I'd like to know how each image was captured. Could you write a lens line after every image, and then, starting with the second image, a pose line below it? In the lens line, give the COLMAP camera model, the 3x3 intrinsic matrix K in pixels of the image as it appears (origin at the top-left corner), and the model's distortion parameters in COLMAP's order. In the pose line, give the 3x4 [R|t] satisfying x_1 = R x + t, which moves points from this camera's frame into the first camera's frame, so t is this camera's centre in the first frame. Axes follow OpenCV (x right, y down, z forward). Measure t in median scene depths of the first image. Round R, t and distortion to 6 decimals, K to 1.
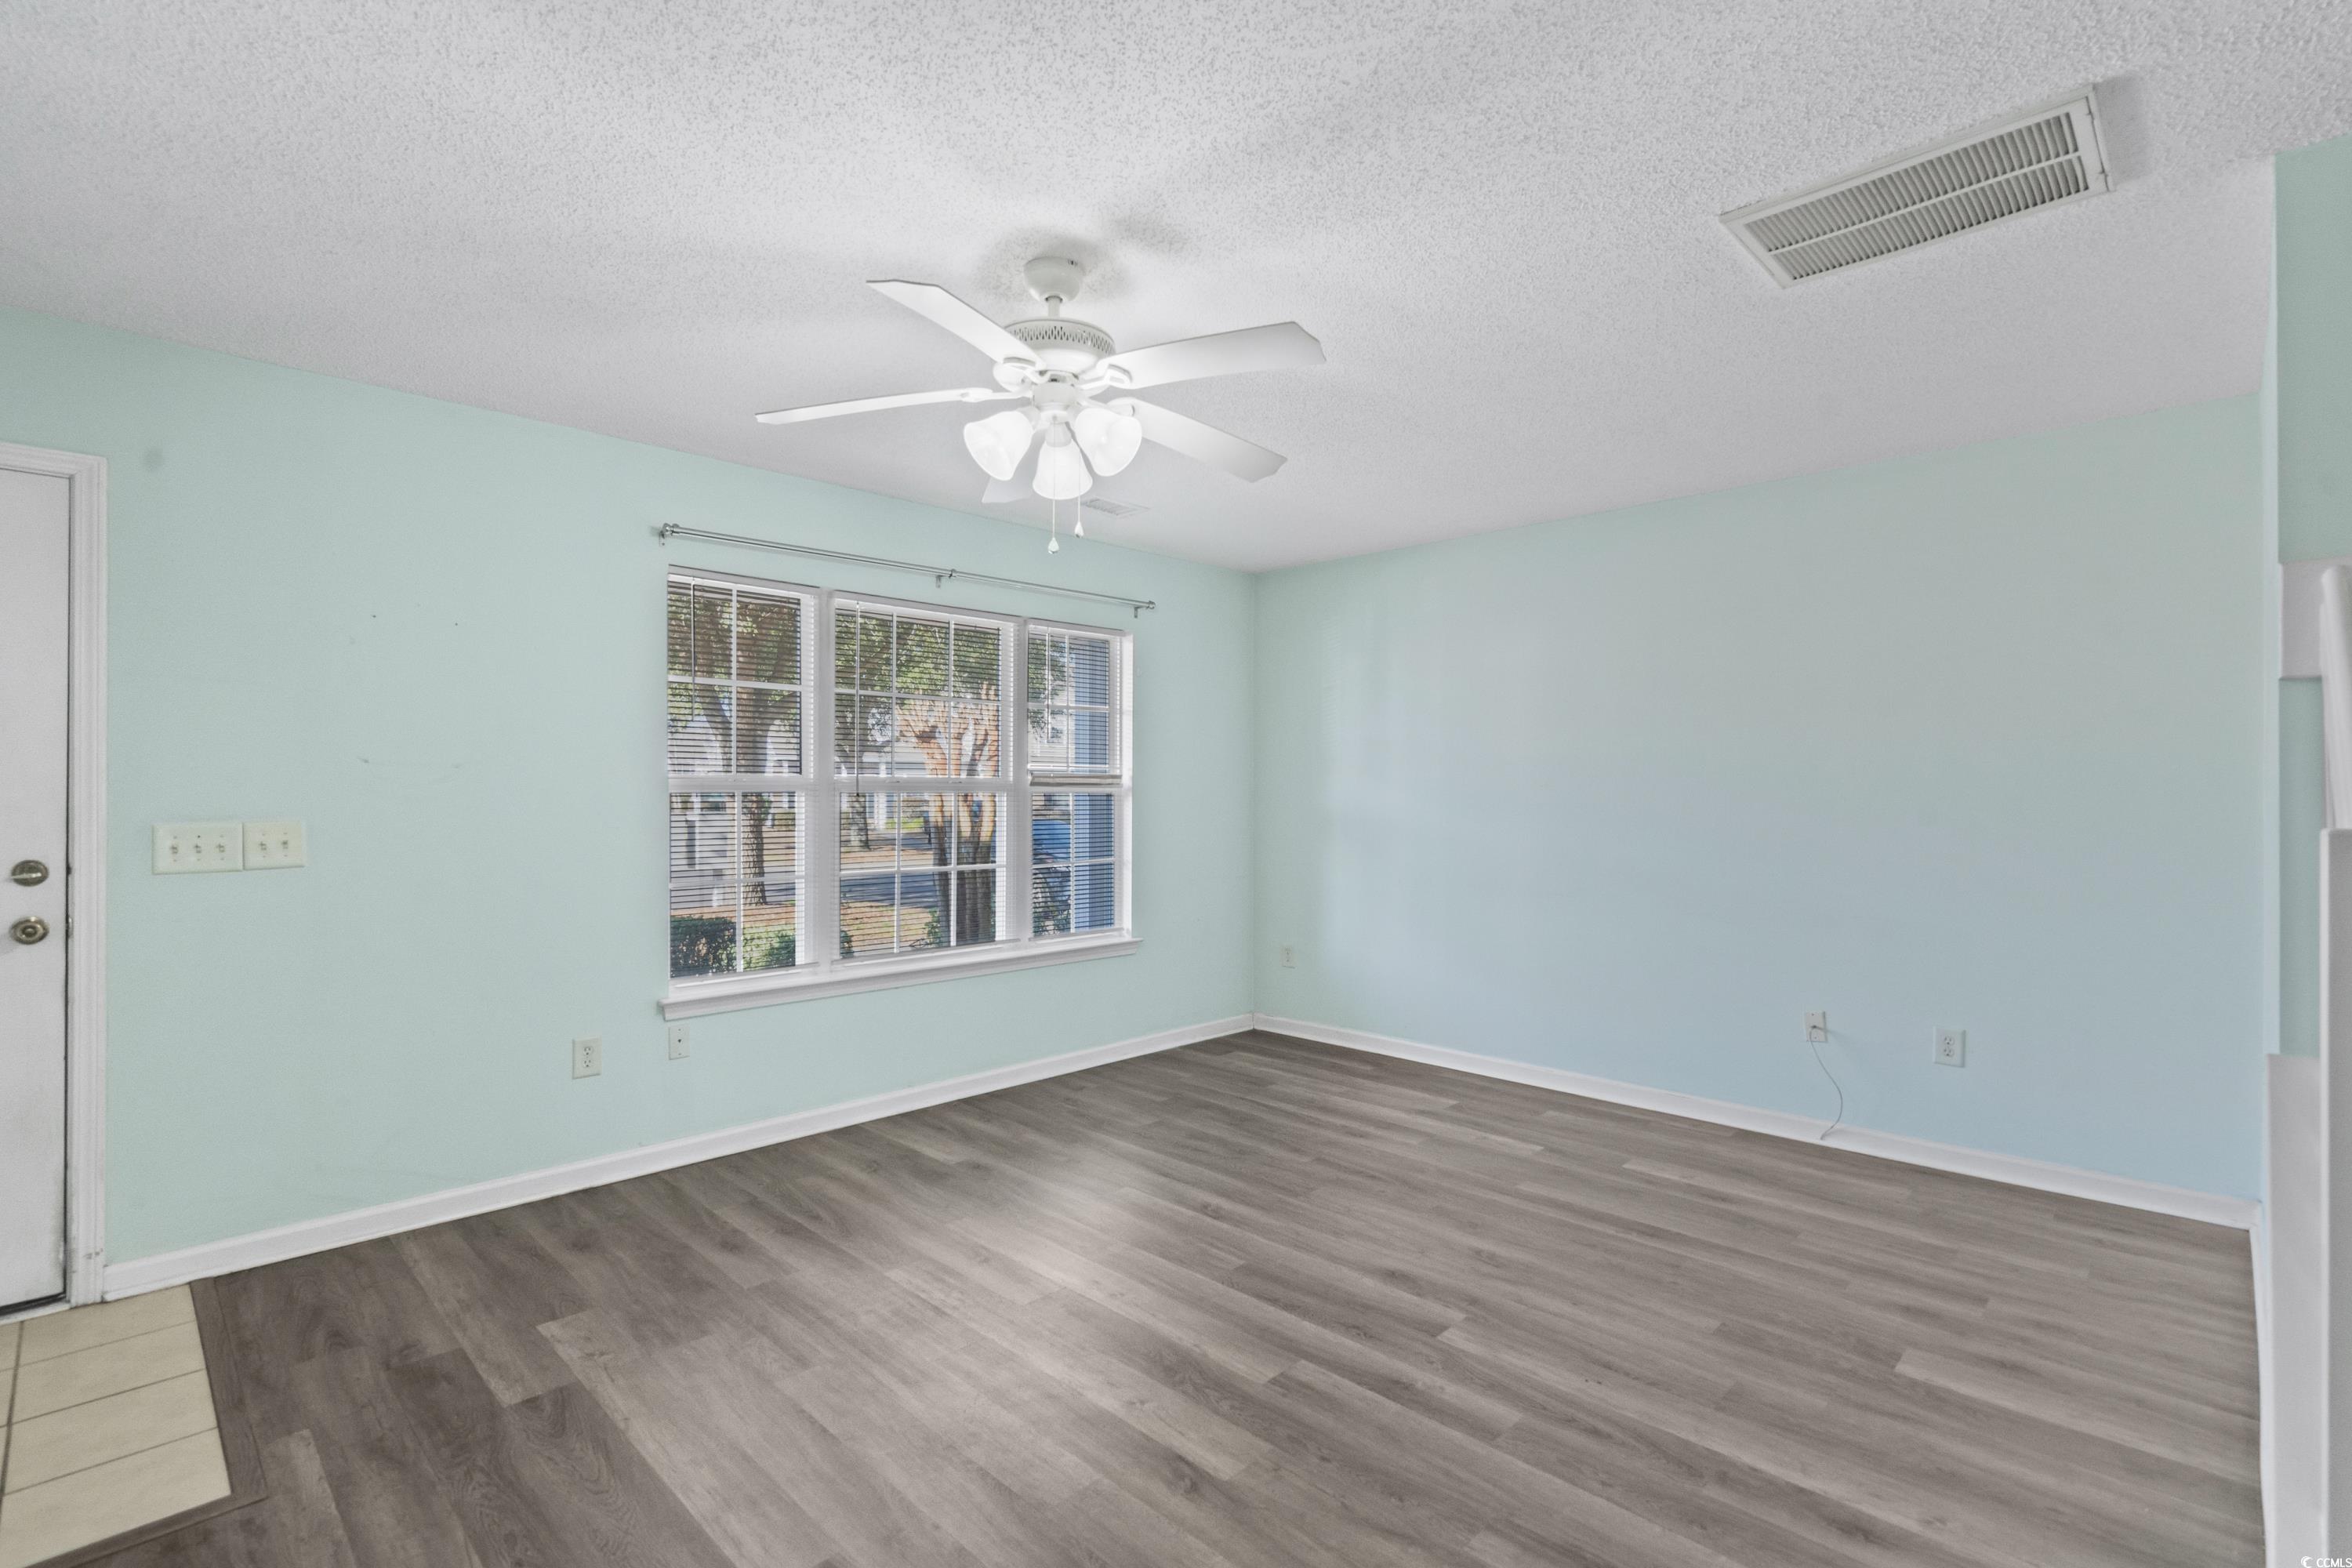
lens RADIAL K [[1073.5, 0, 1166.6], [0, 1073.5, 790.8], [0, 0, 1]] dist [-0.004319, 0.000150]
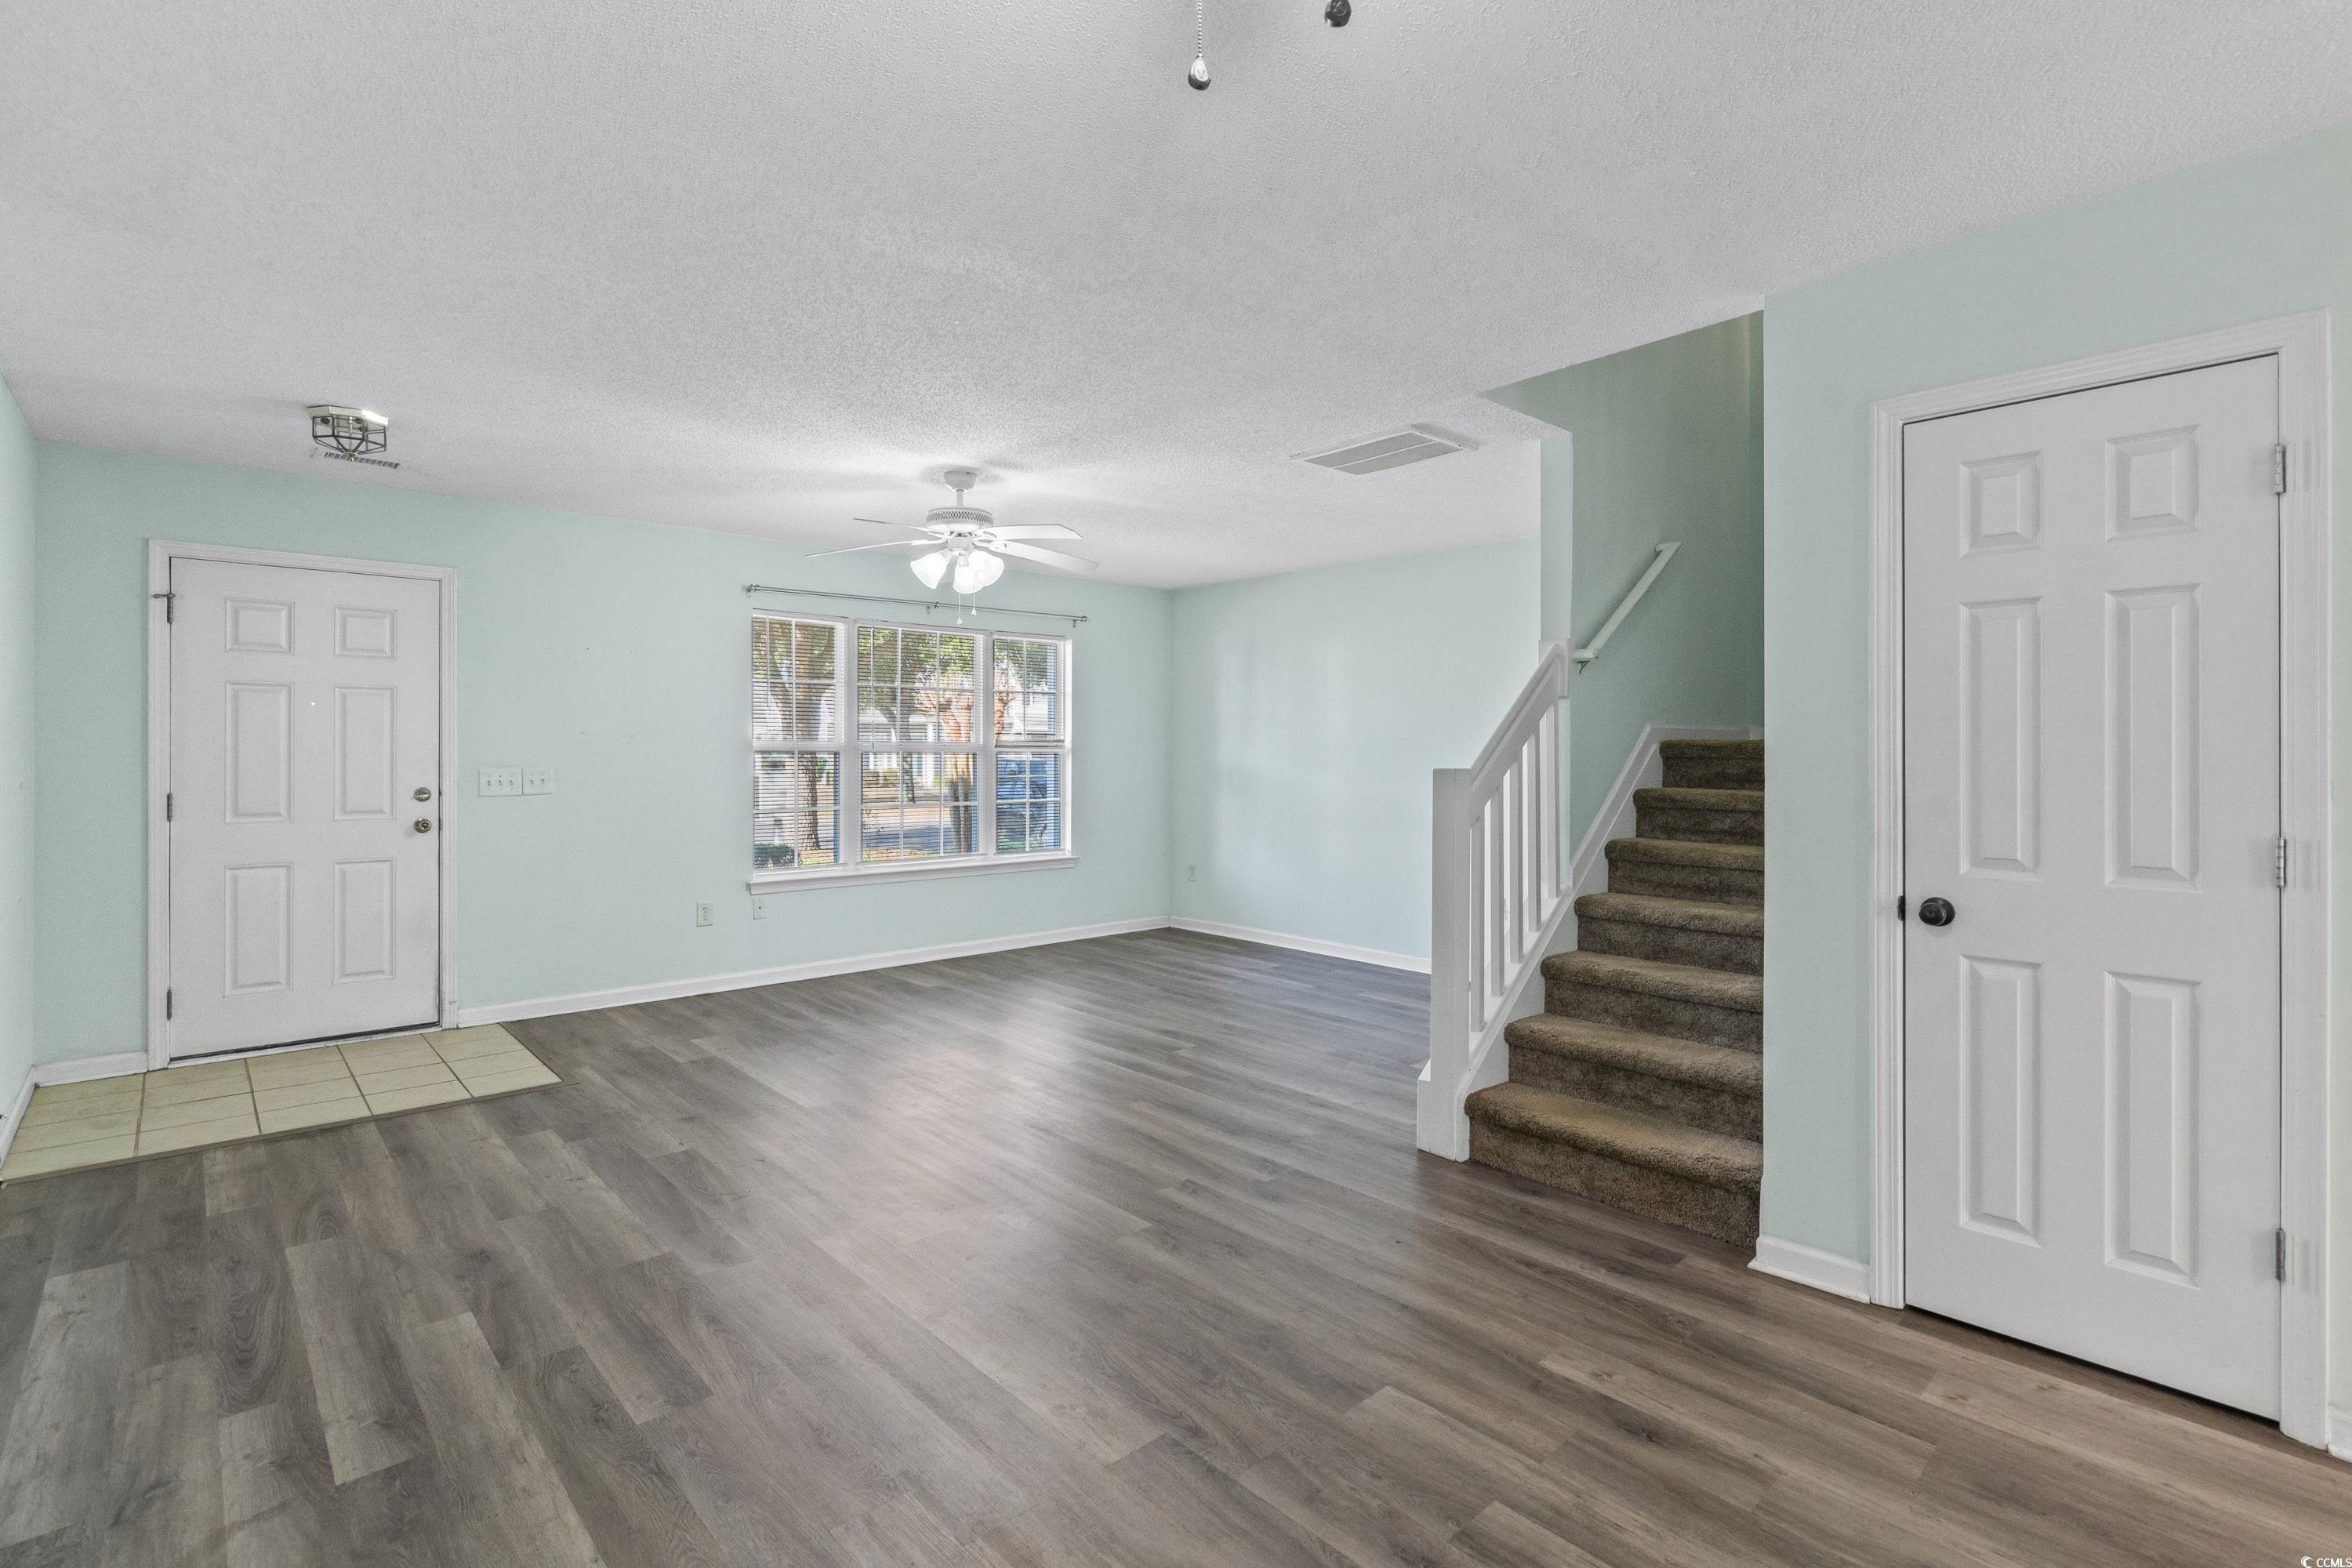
lens RADIAL K [[1078.3, 0, 1158.4], [0, 1078.3, 760.2], [0, 0, 1]] dist [0.000026, 0.001333]
pose [[0.998493, 0.001626, -0.054852, 0.256842], [-0.001140, 0.999960, 0.008897, -0.001036], [0.054864, -0.008821, 0.998455, -0.647209]]
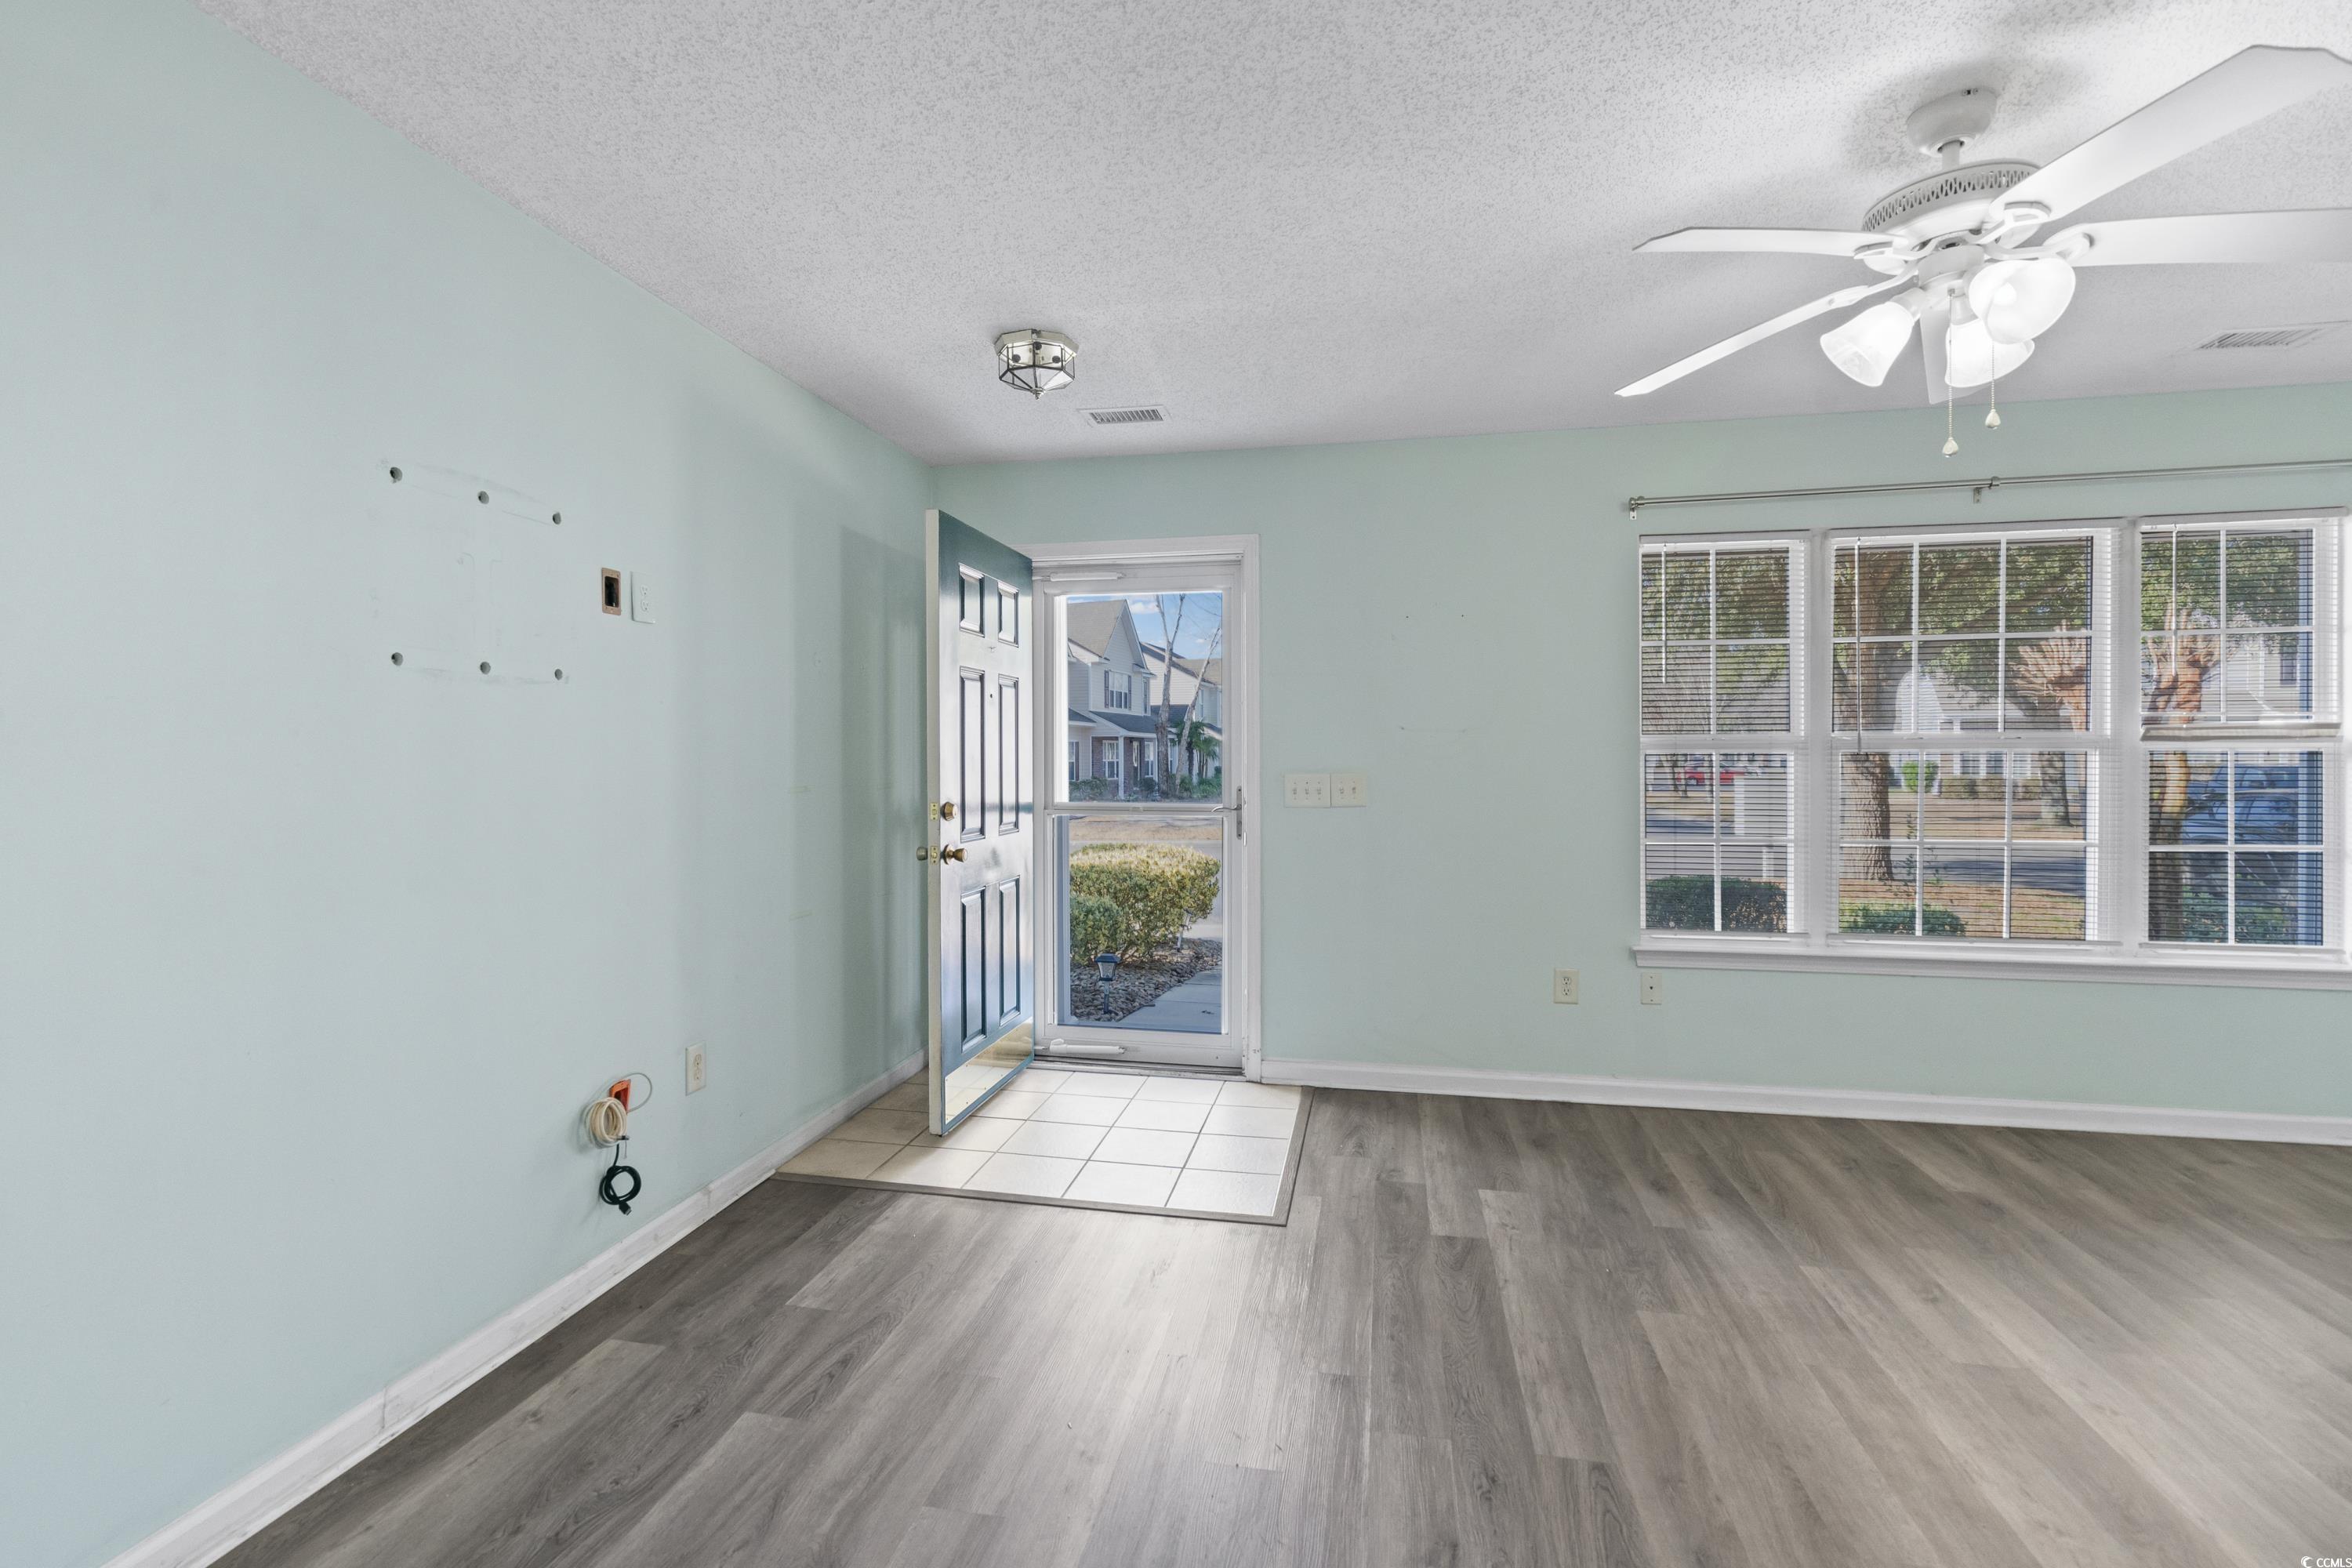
lens RADIAL K [[1072.6, 0, 1165.6], [0, 1072.6, 762.2], [0, 0, 1]] dist [-0.001934, -0.000337]
pose [[0.547634, 0.000356, -0.836718, 0.187729], [0.004042, 0.999987, 0.003071, 0.007855], [0.836708, -0.005064, 0.547625, 0.030200]]
